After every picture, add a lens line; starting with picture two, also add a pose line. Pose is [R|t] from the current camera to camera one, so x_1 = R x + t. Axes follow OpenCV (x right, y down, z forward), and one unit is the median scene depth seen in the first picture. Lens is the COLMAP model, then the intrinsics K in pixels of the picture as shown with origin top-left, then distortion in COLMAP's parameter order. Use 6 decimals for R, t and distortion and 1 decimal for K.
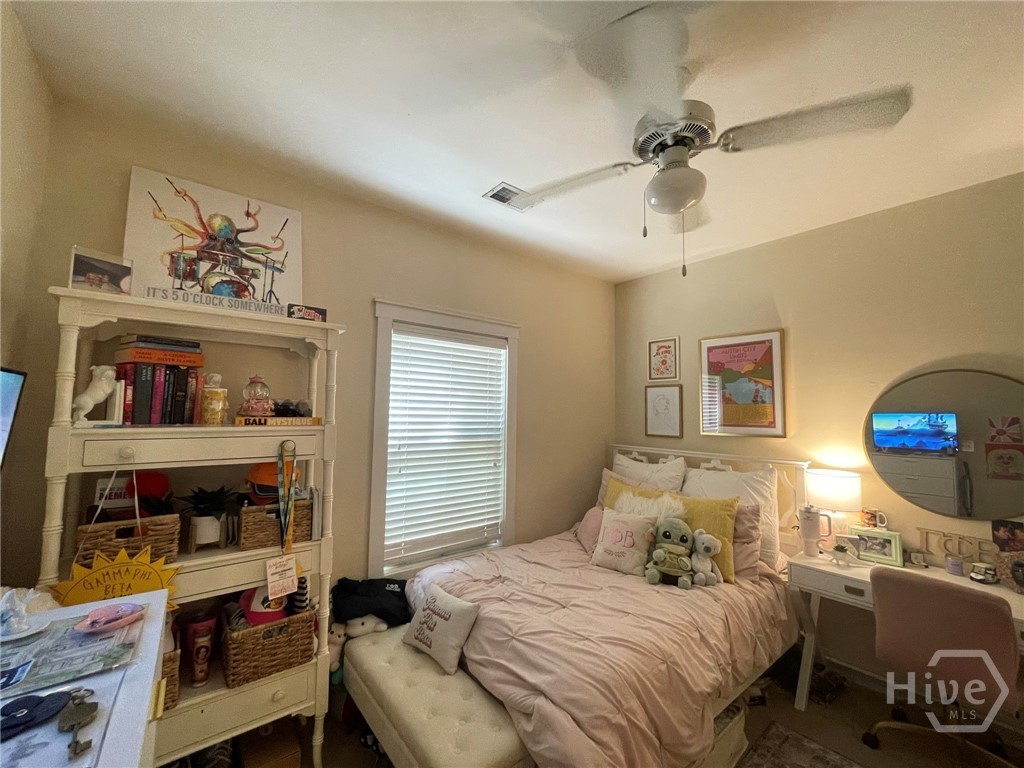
lens RADIAL K [[415.7, 0, 512.3], [0, 415.7, 385.4], [0, 0, 1]] dist [-0.001725, -0.000298]
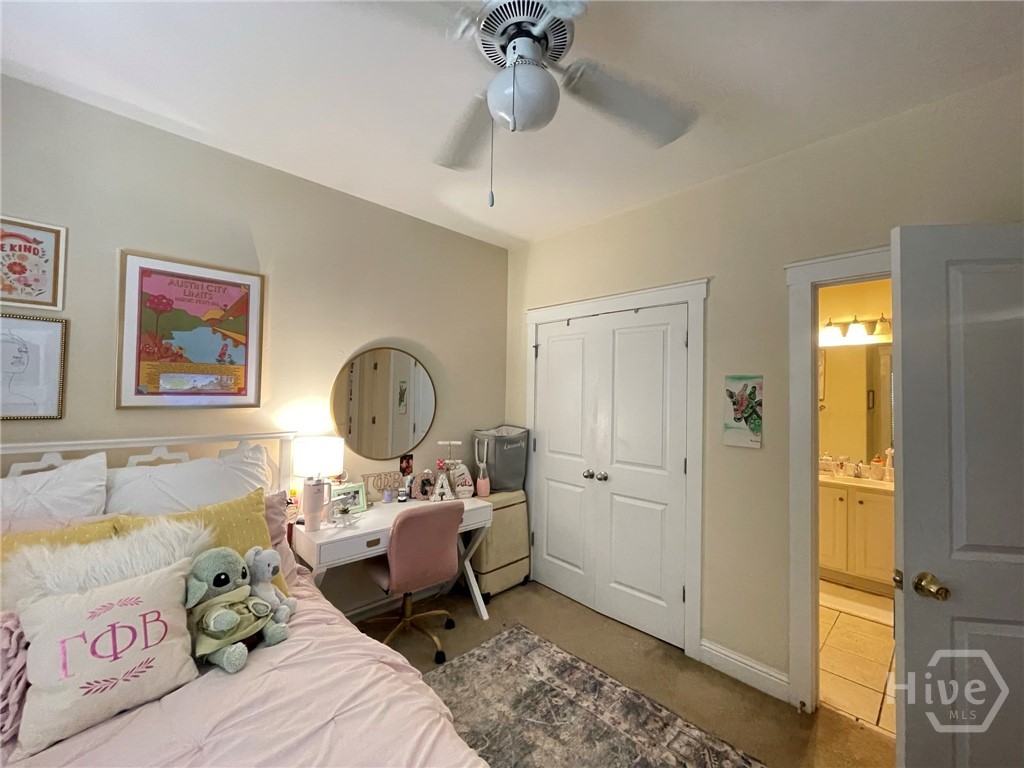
lens RADIAL K [[415.7, 0, 511.2], [0, 415.7, 383.6], [0, 0, 1]] dist [-0.001725, -0.000298]
pose [[-0.080466, 0.005643, 0.996741, -0.361535], [-0.083033, 0.996470, -0.012345, 0.080465], [-0.993293, -0.083756, -0.079714, 0.956252]]
